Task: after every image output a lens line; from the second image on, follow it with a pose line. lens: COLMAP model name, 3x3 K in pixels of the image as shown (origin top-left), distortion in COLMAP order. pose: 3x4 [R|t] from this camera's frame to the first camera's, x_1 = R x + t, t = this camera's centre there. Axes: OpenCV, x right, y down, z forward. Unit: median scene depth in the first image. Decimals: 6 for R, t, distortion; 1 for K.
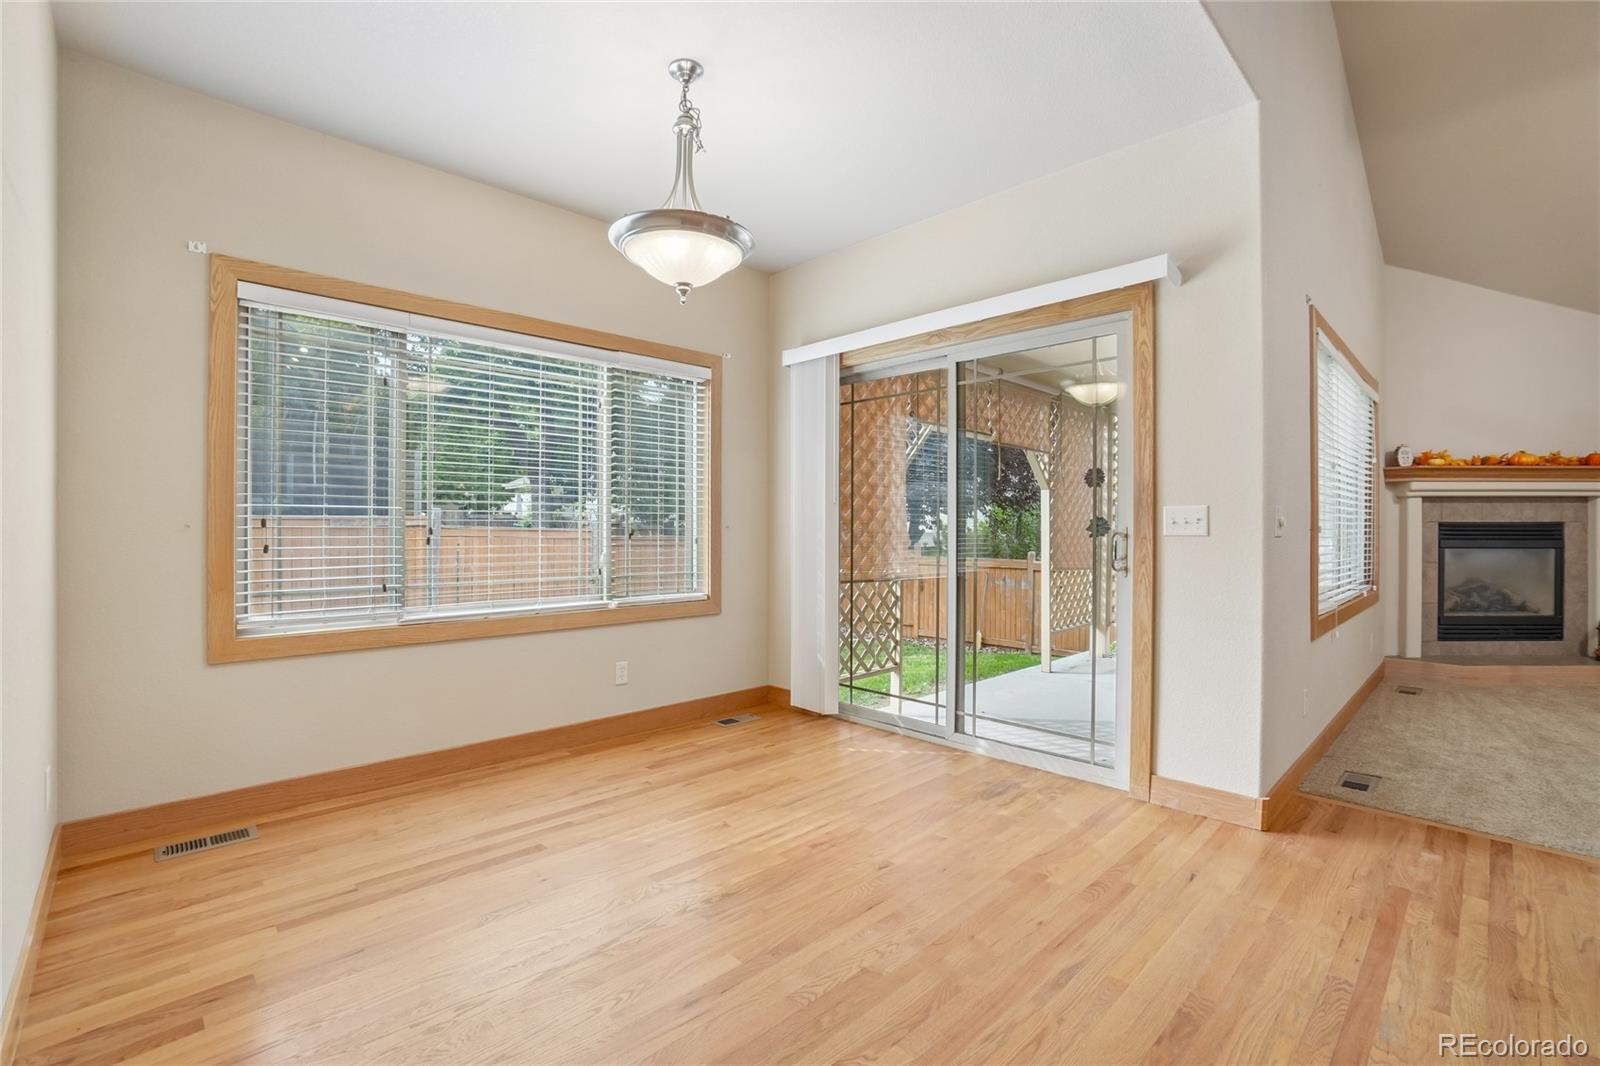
lens RADIAL K [[713.4, 0, 780.2], [0, 713.4, 530.0], [0, 0, 1]] dist [-0.050611, 0.014311]
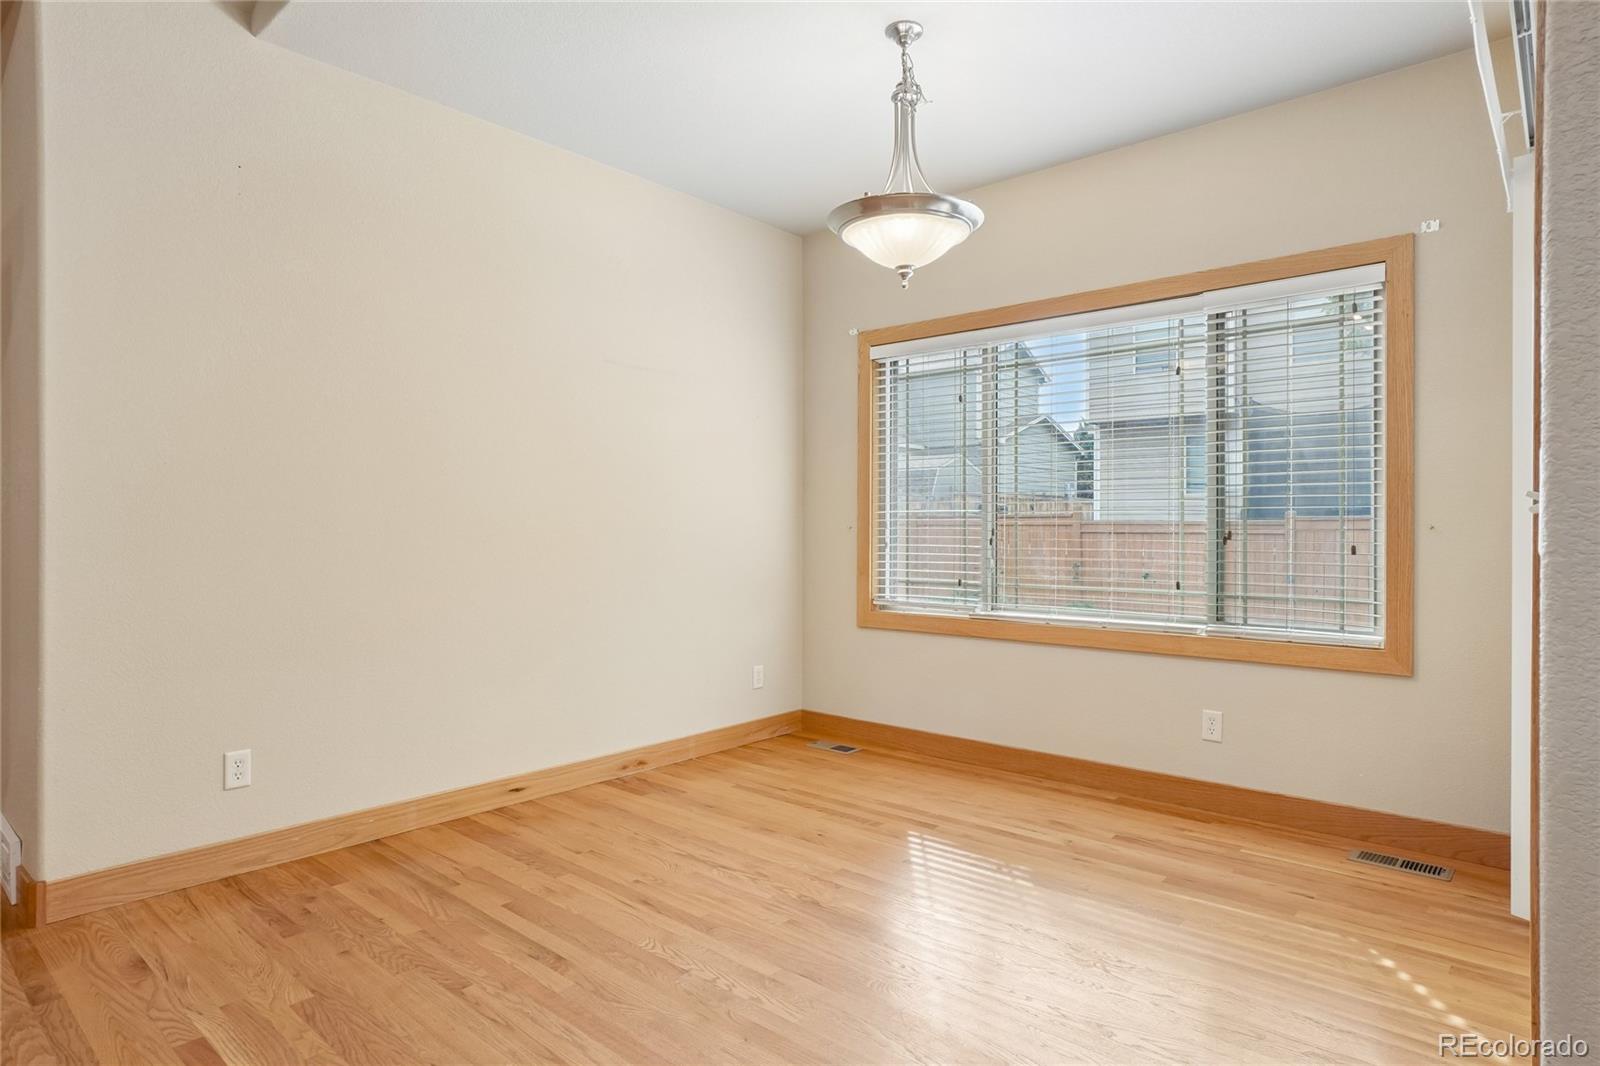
lens RADIAL K [[896.2, 0, 812.9], [0, 896.2, 528.1], [0, 0, 1]] dist [-0.025772, 0.001358]
pose [[0.089744, -0.001963, -0.995963, 0.824954], [-0.003647, 0.999991, -0.002300, -0.000497], [0.995958, 0.003839, 0.089736, 0.628076]]
